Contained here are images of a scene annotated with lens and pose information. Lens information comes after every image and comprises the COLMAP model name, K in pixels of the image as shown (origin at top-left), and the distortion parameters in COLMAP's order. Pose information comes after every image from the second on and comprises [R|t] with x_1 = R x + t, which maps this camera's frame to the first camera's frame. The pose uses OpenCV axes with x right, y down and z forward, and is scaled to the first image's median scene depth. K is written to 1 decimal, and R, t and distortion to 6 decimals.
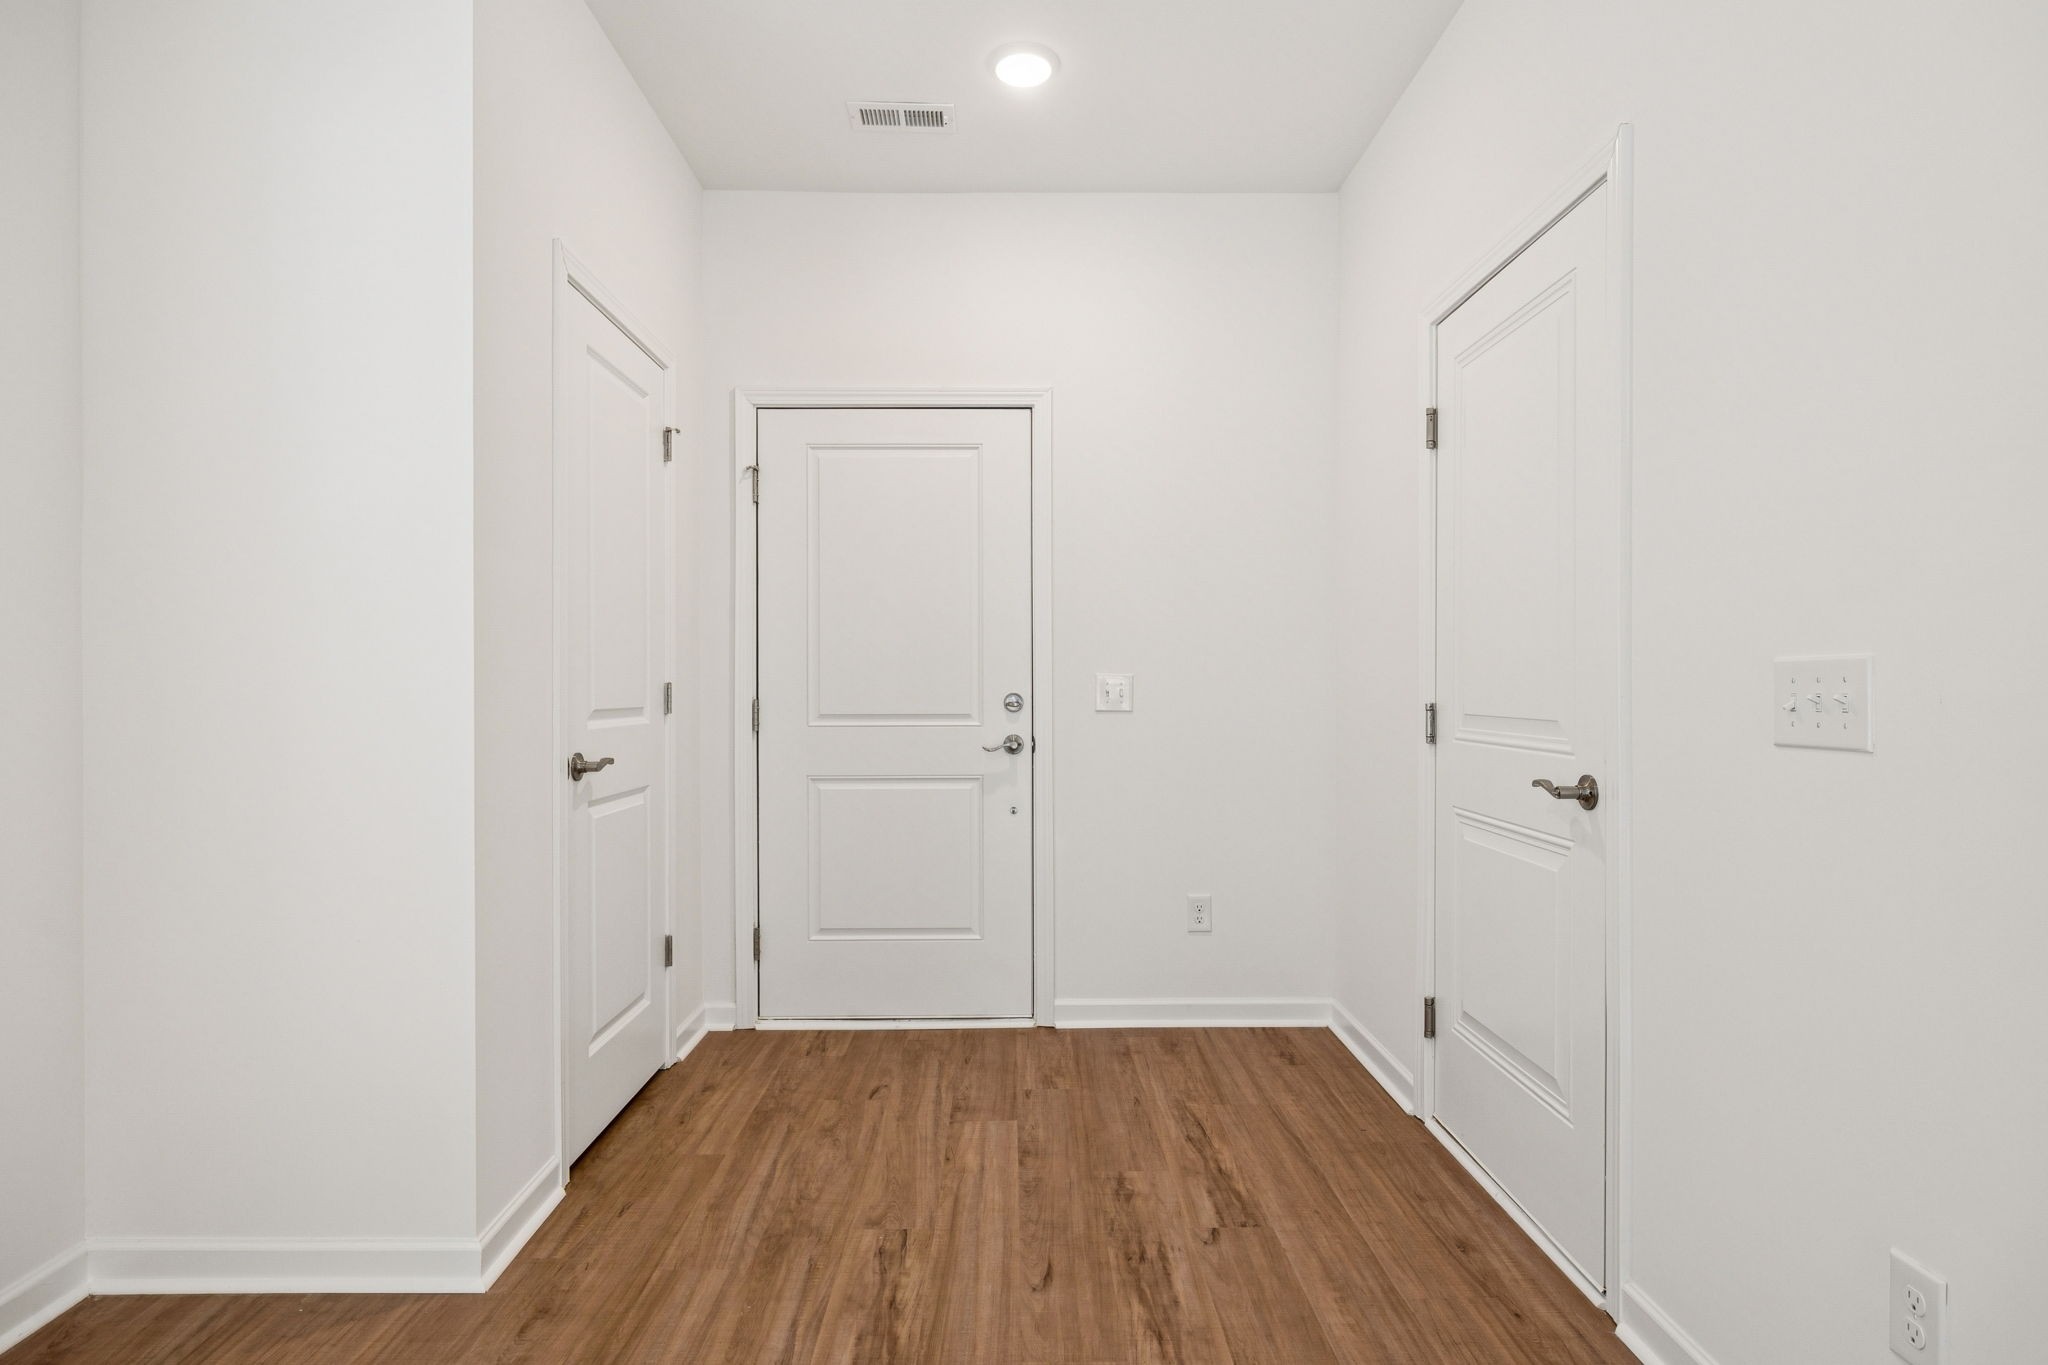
lens RADIAL K [[1078.4, 0, 1030.1], [0, 1078.4, 689.4], [0, 0, 1]] dist [-0.001249, -0.000139]
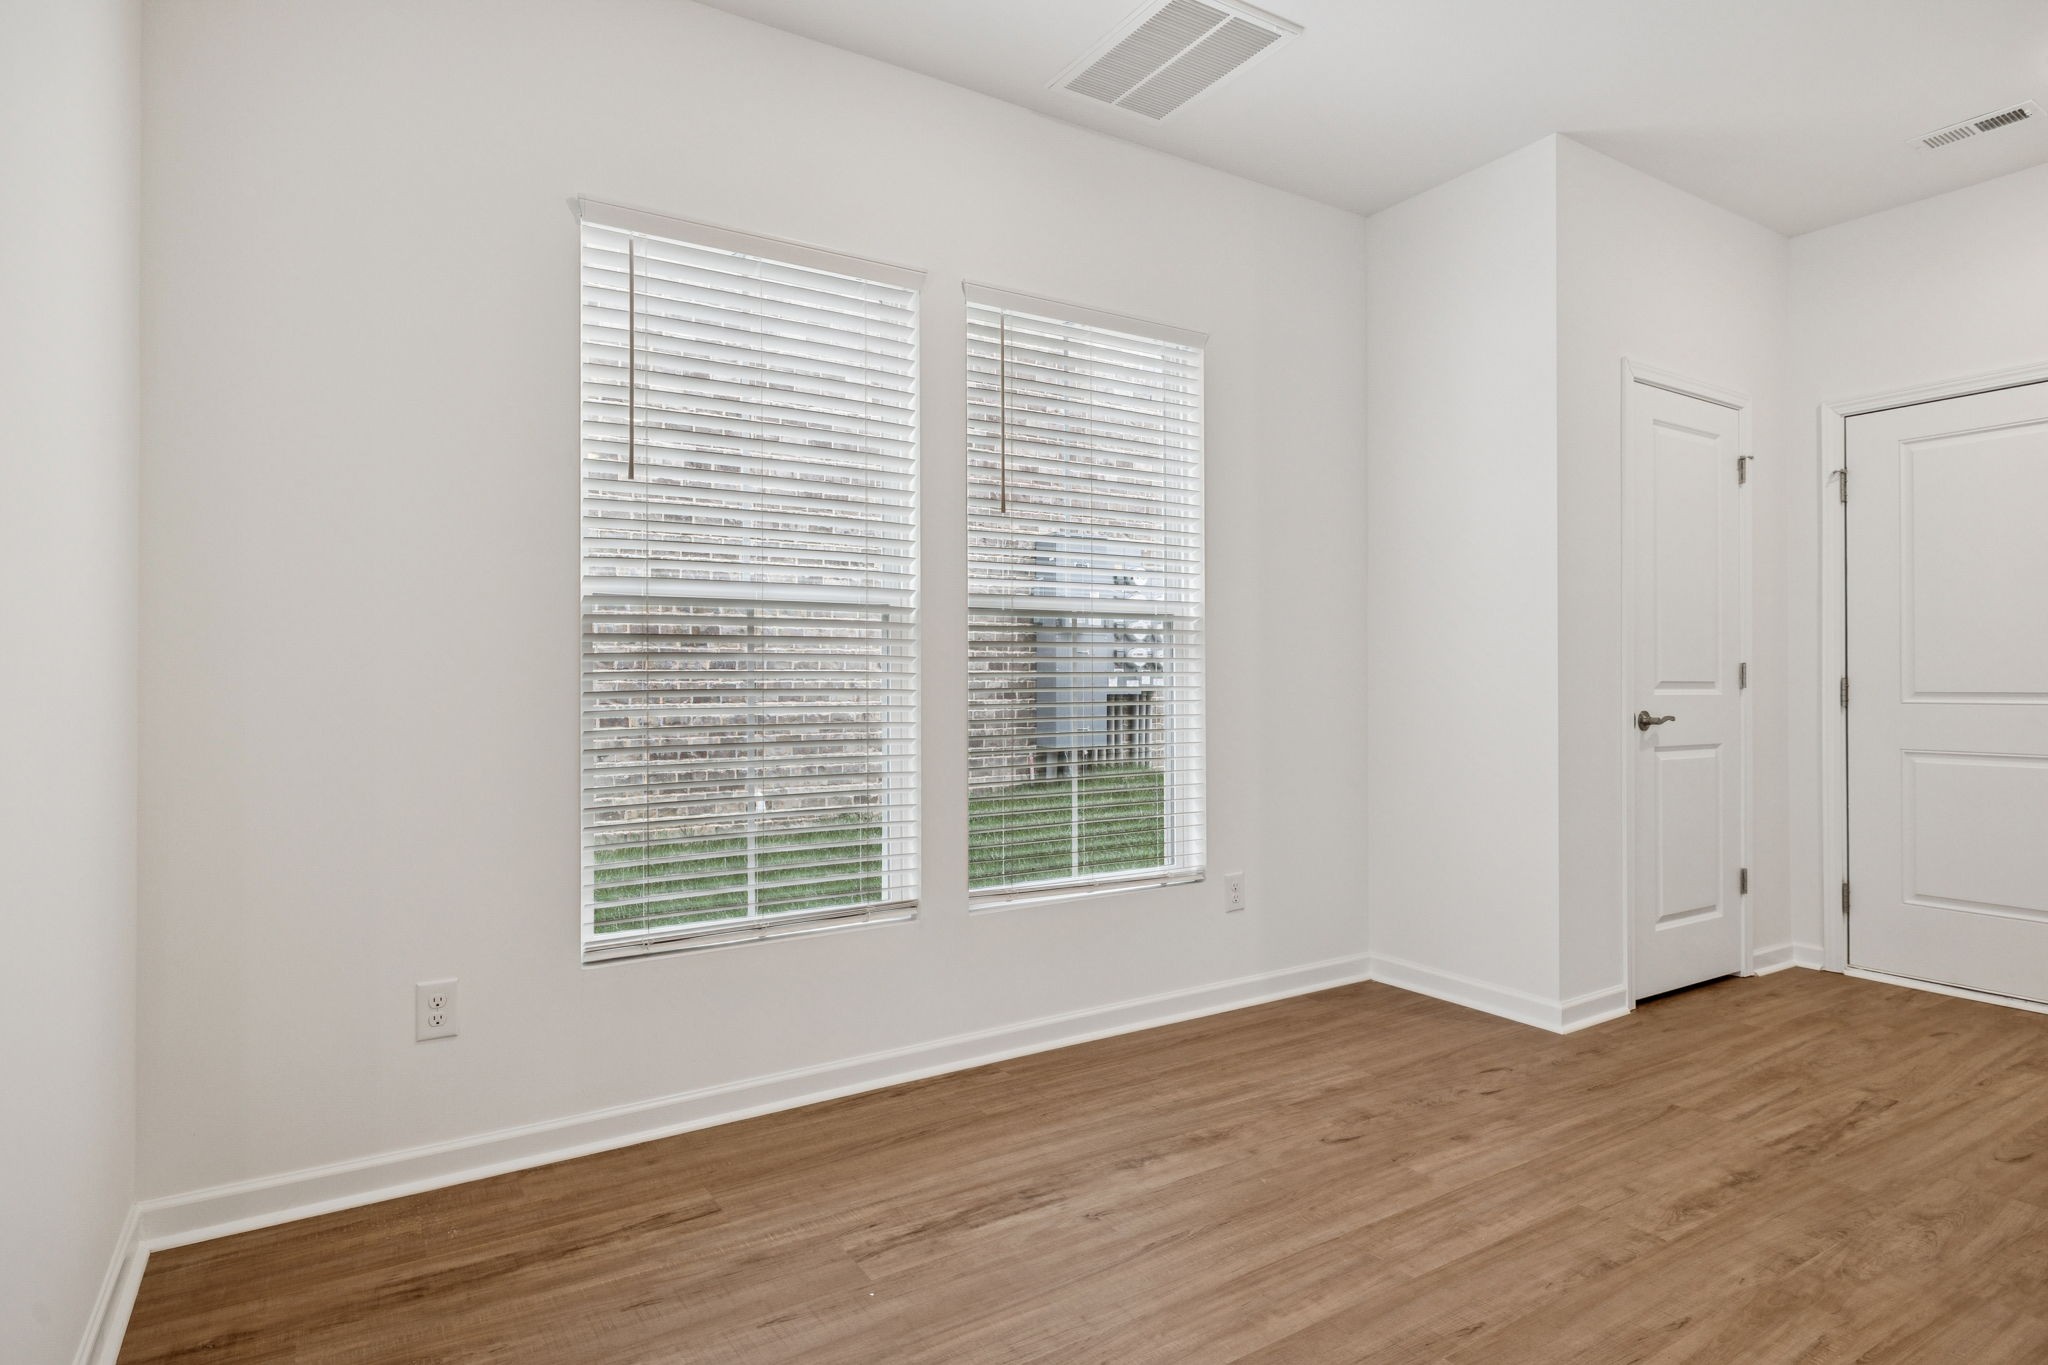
lens RADIAL K [[1101.8, 0, 1018.7], [0, 1101.8, 677.0], [0, 0, 1]] dist [-0.000896, 0.000747]
pose [[0.518805, -0.003974, -0.854884, 0.362113], [-0.003524, 0.999971, -0.006787, 0.025022], [0.854886, 0.006534, 0.518775, -0.419576]]
